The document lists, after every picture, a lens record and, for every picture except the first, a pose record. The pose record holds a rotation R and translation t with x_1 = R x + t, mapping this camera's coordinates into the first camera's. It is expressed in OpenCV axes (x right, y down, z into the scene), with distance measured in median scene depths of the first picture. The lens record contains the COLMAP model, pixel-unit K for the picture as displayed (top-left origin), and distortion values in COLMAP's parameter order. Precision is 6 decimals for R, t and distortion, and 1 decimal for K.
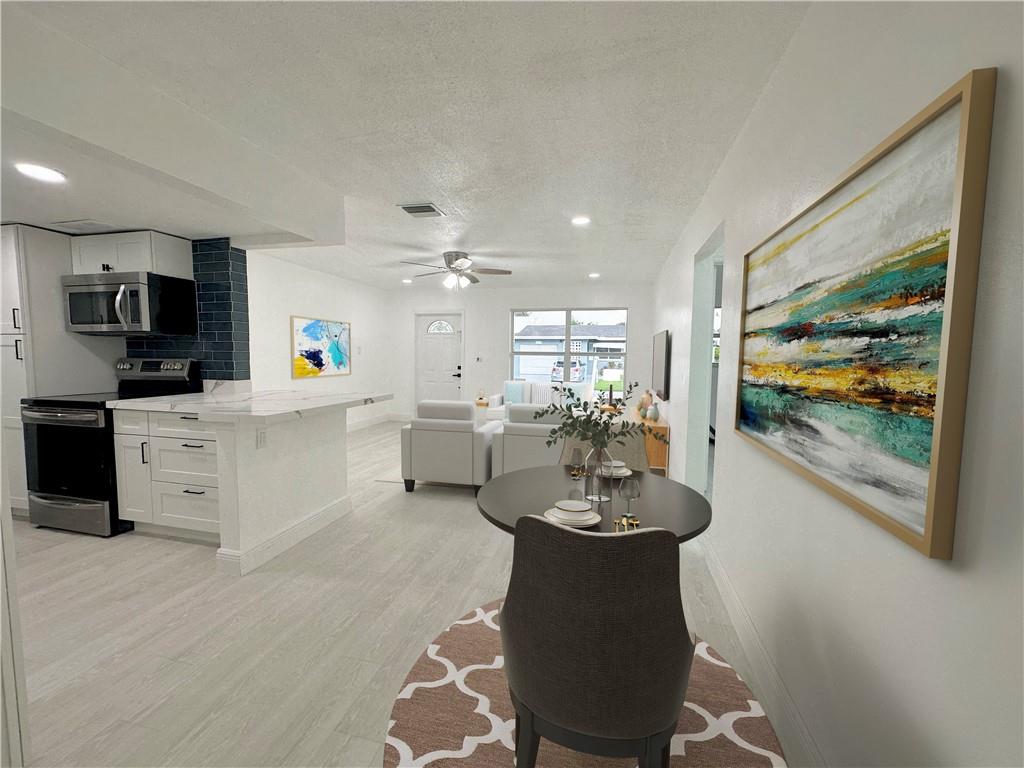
lens RADIAL K [[409.4, 0, 512.9], [0, 409.4, 385.2], [0, 0, 1]] dist [-0.001327, 0.000817]
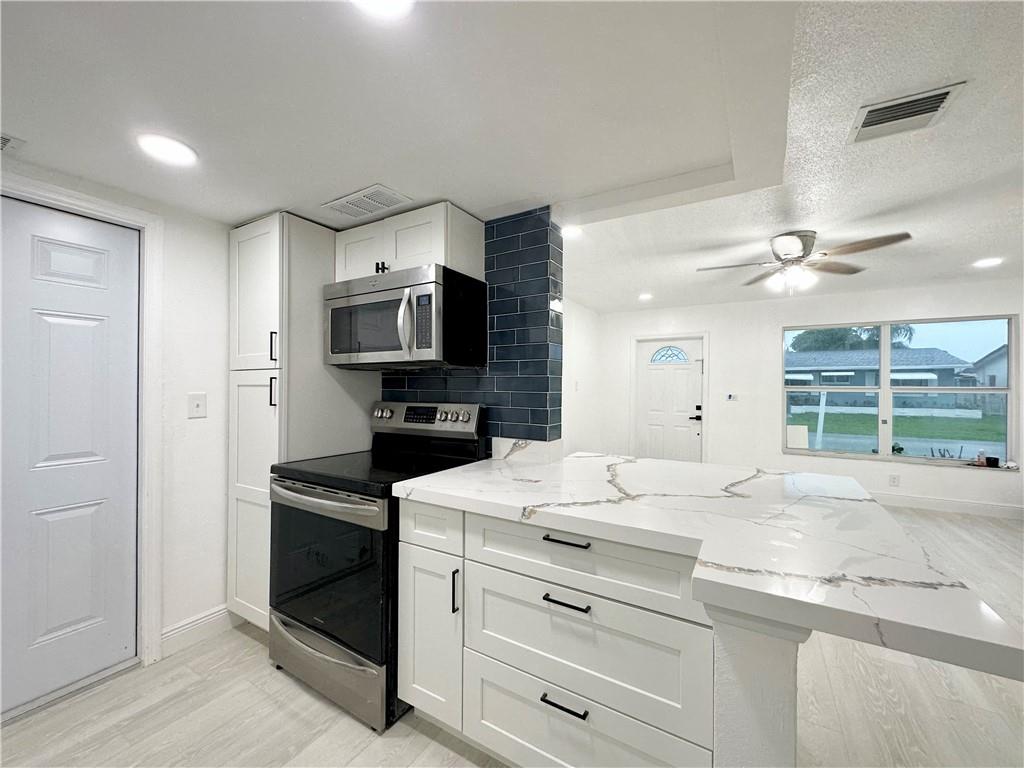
lens RADIAL K [[409.4, 0, 507.5], [0, 409.4, 383.0], [0, 0, 1]] dist [-0.001327, 0.000817]
pose [[0.954867, -0.006387, -0.296966, -0.599467], [-0.018673, 0.996500, -0.081475, -0.049940], [0.296448, 0.083343, 0.951406, 0.443298]]
